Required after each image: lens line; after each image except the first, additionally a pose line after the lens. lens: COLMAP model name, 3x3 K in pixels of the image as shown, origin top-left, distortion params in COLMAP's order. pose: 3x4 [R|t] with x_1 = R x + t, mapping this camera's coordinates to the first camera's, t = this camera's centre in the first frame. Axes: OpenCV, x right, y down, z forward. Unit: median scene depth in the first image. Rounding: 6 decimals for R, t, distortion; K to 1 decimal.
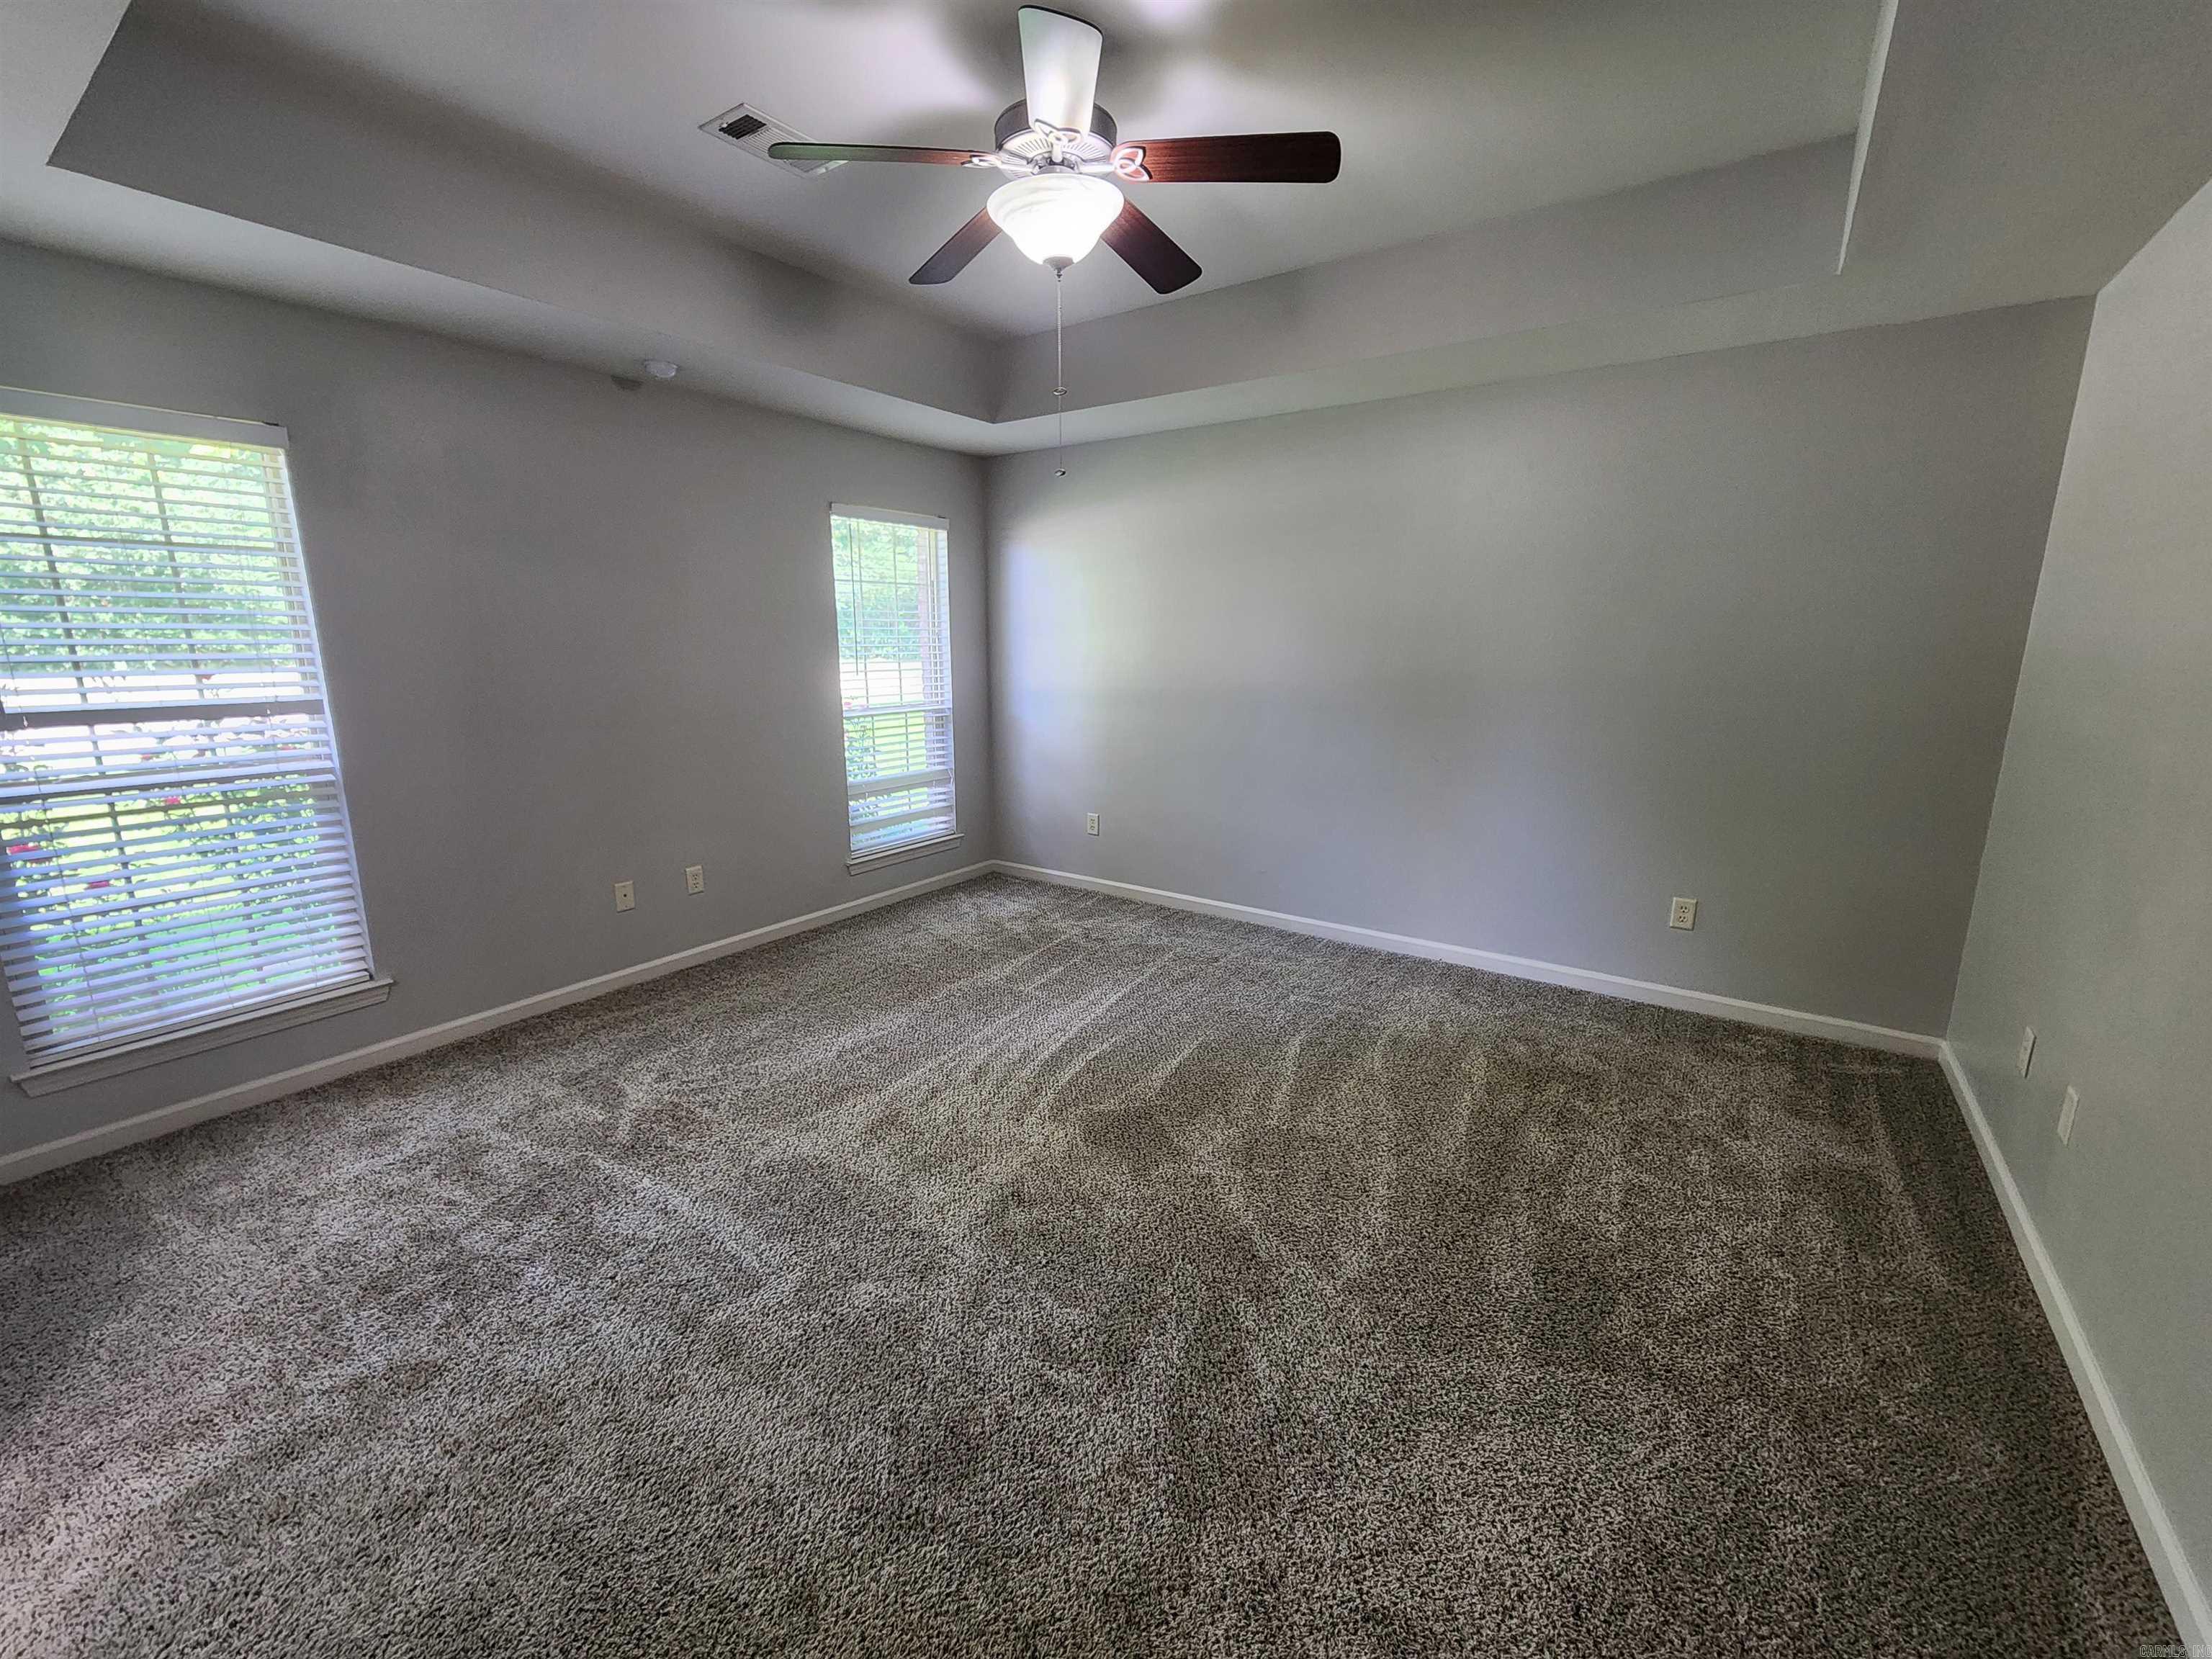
lens RADIAL K [[907.2, 0, 1090.1], [0, 907.2, 822.9], [0, 0, 1]] dist [0.002498, -0.001084]
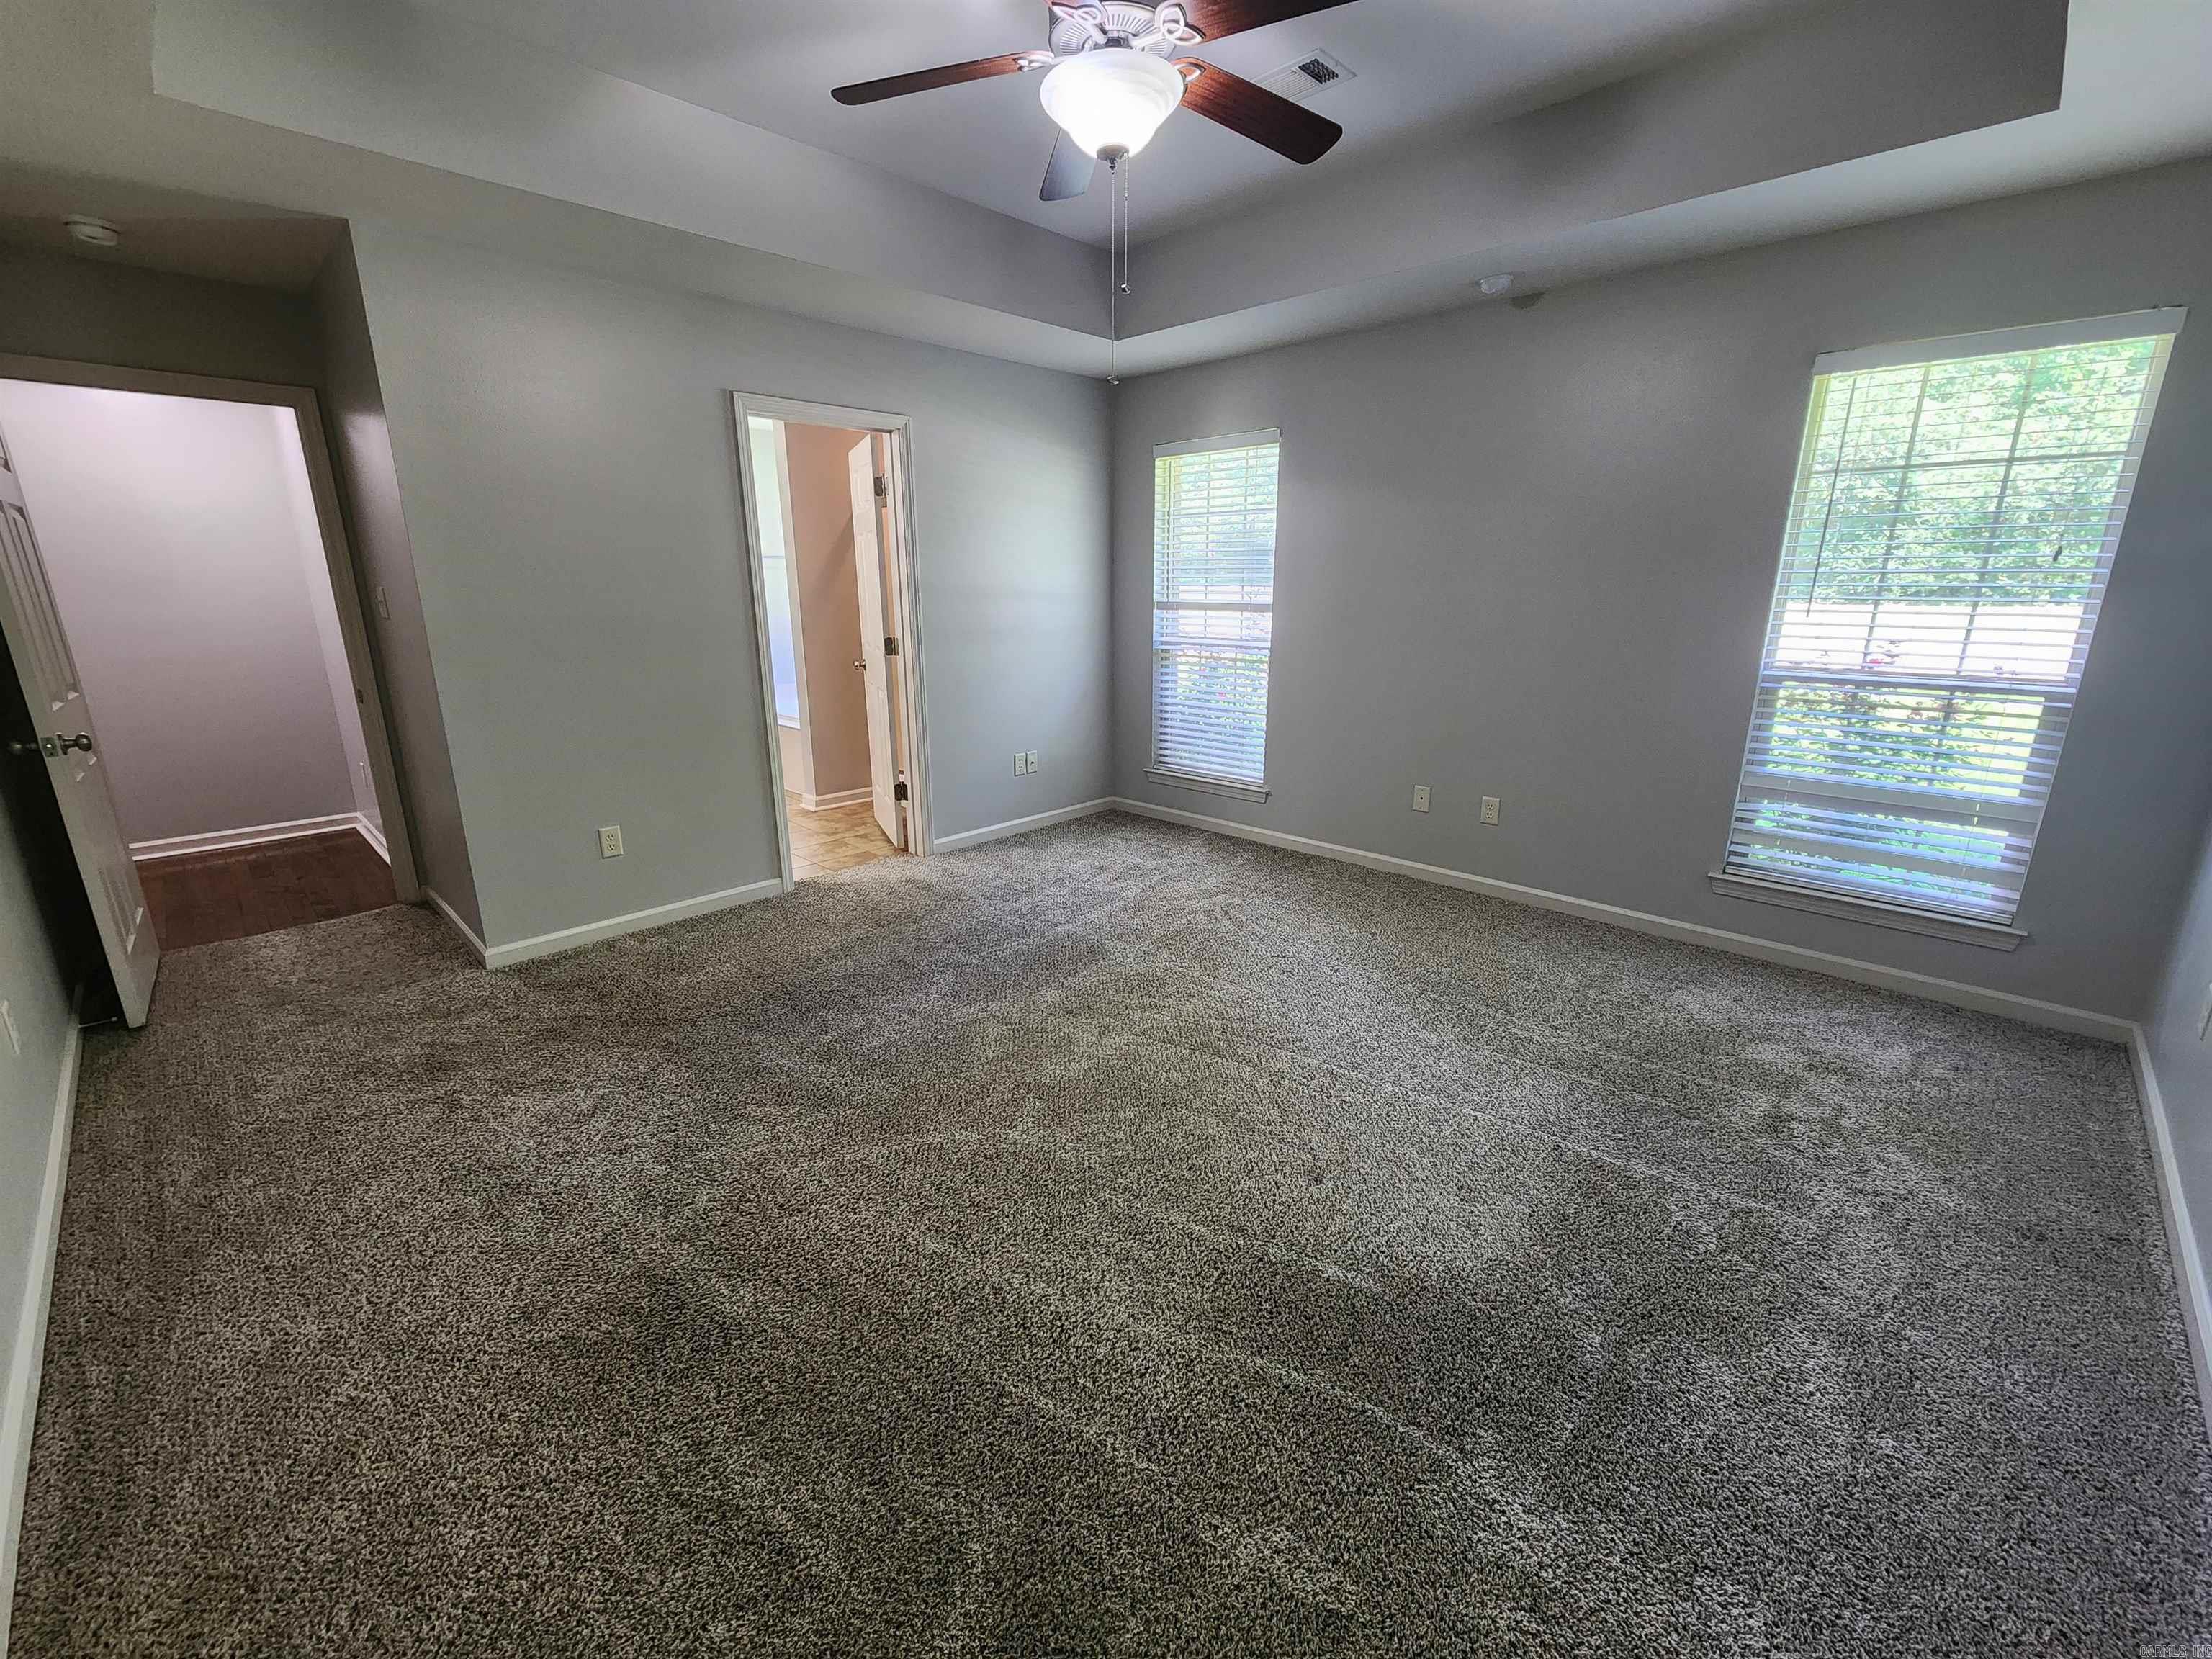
lens RADIAL K [[907.2, 0, 1092.2], [0, 907.2, 832.0], [0, 0, 1]] dist [0.002498, -0.001084]
pose [[-0.151786, 0.277866, -0.948552, 0.822670], [-0.192544, 0.932975, 0.304113, -0.188819], [0.969478, 0.228798, -0.088111, 0.940345]]
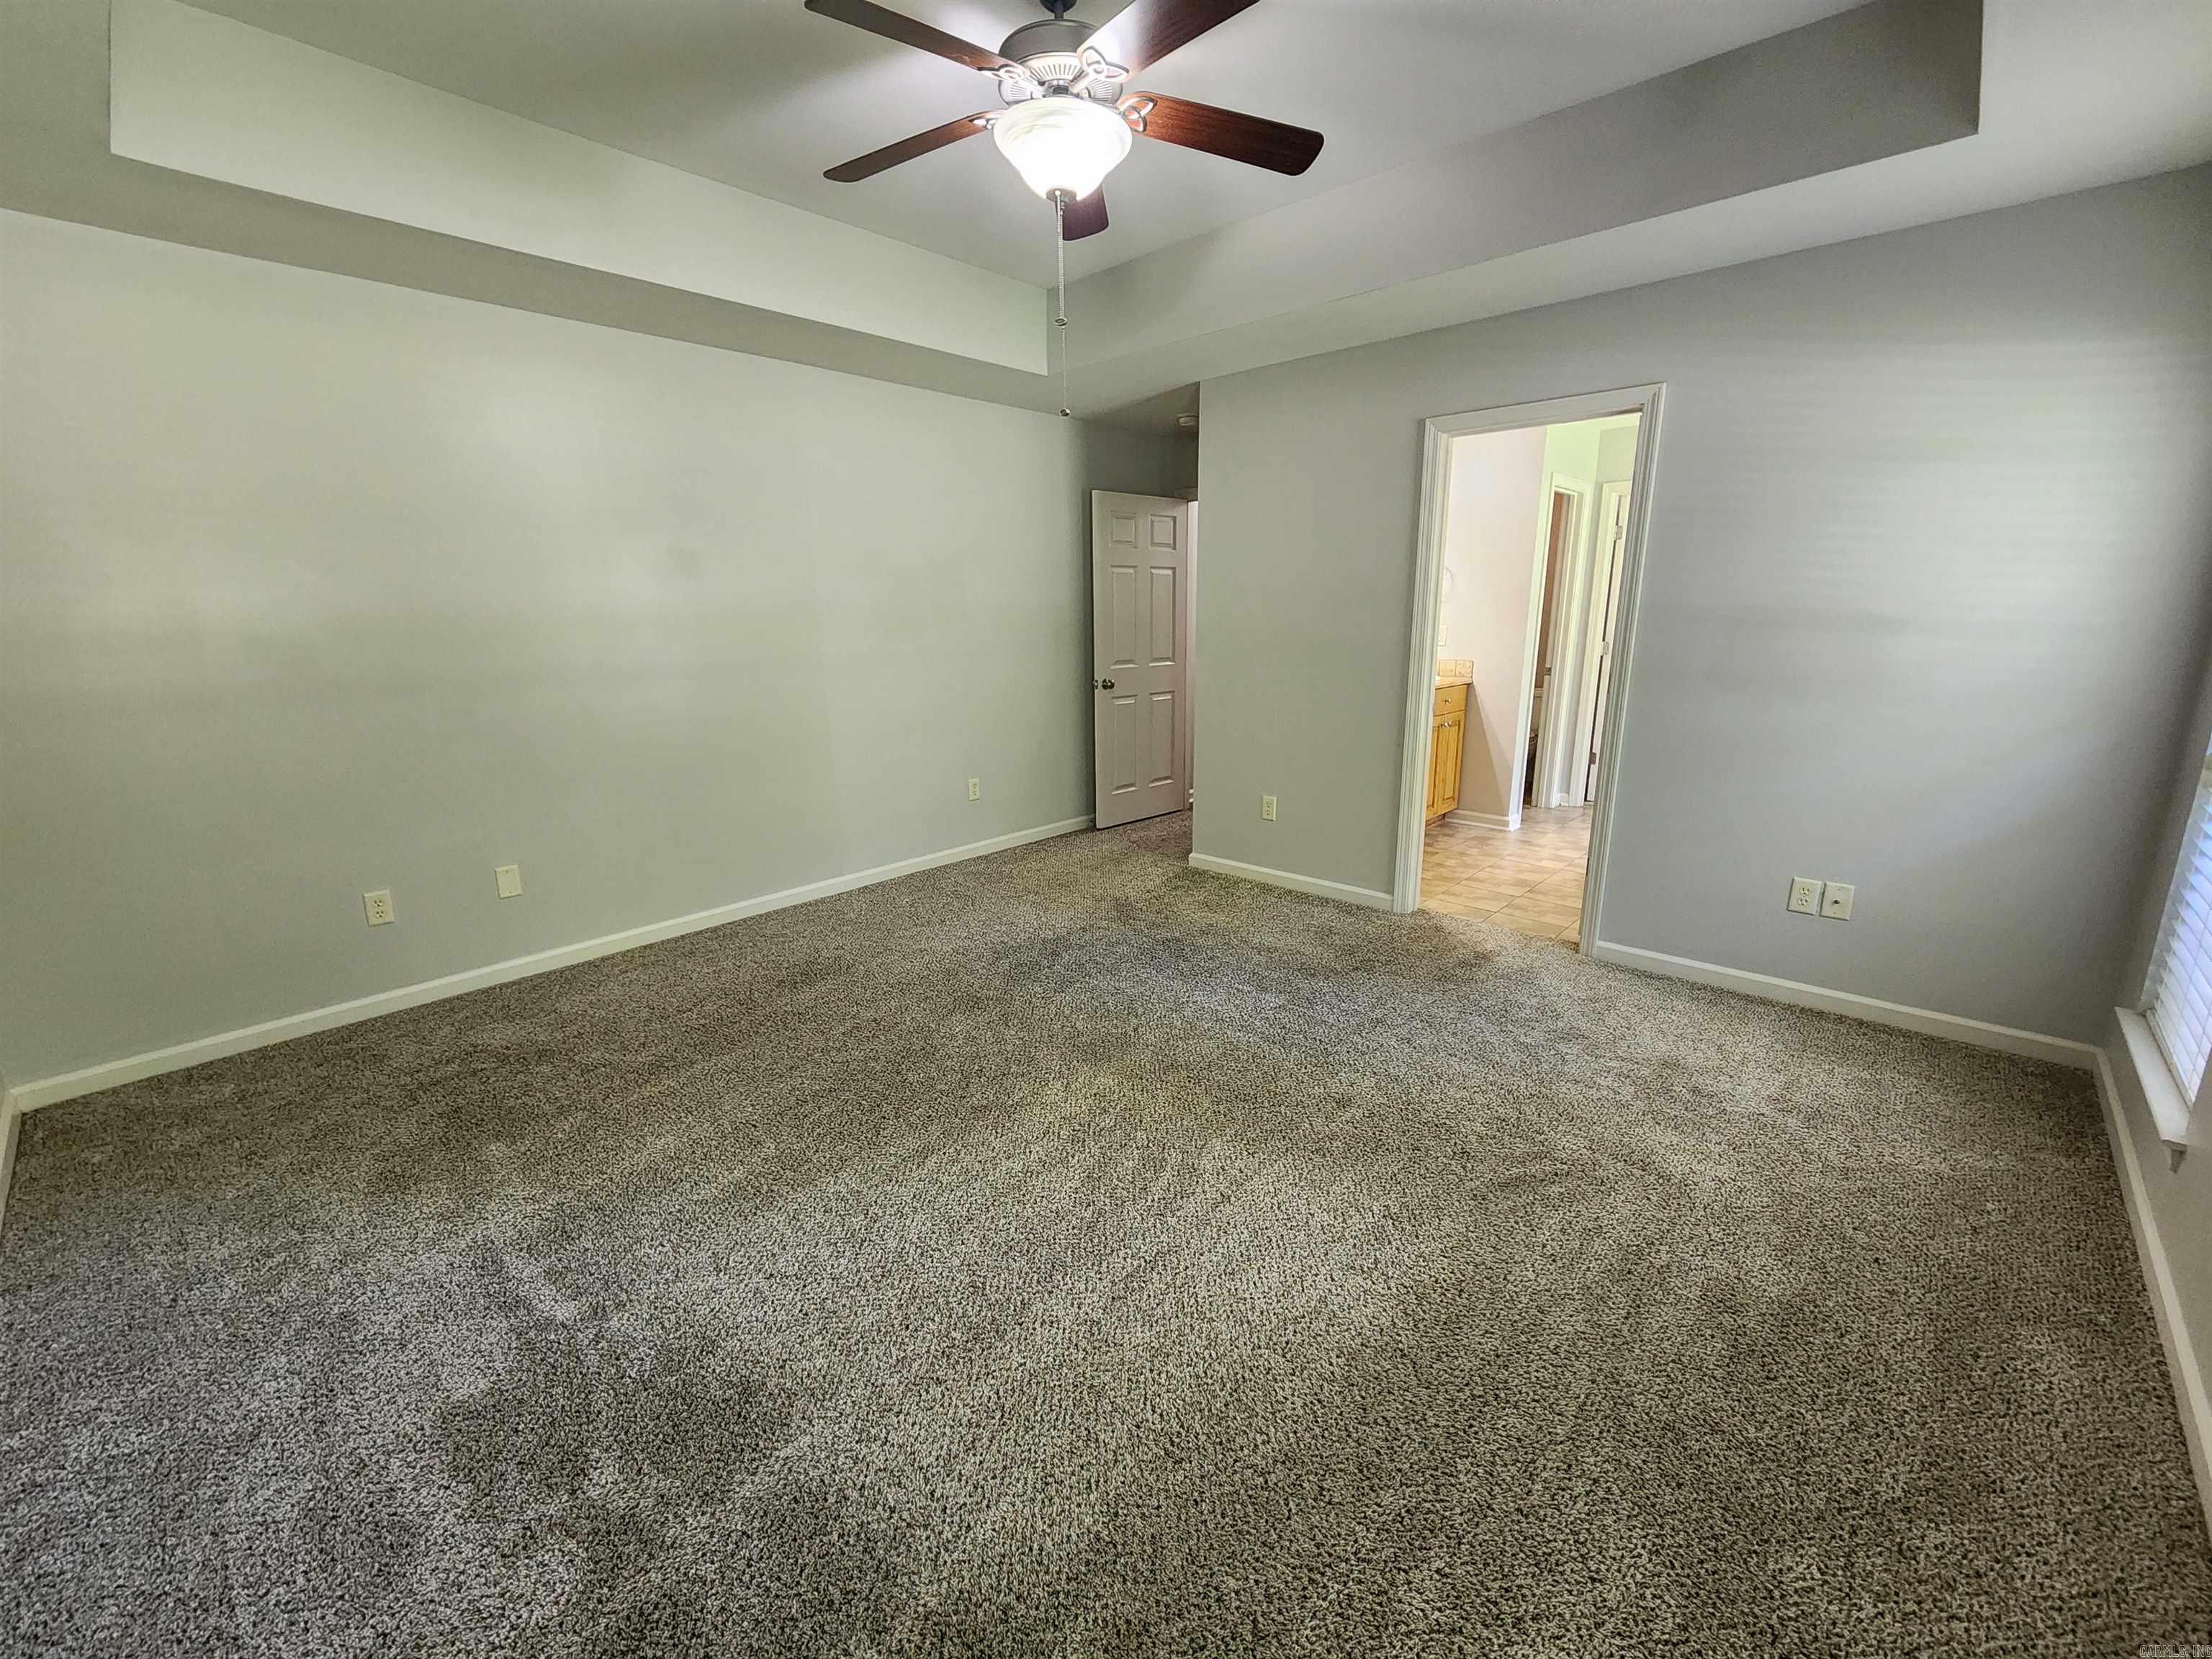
lens RADIAL K [[907.2, 0, 1091.4], [0, 907.2, 825.8], [0, 0, 1]] dist [0.002498, -0.001084]
pose [[-0.991664, -0.009924, 0.128471, -0.154039], [0.045350, 0.906357, 0.420071, -0.317582], [-0.120609, 0.422396, -0.898351, 1.658936]]
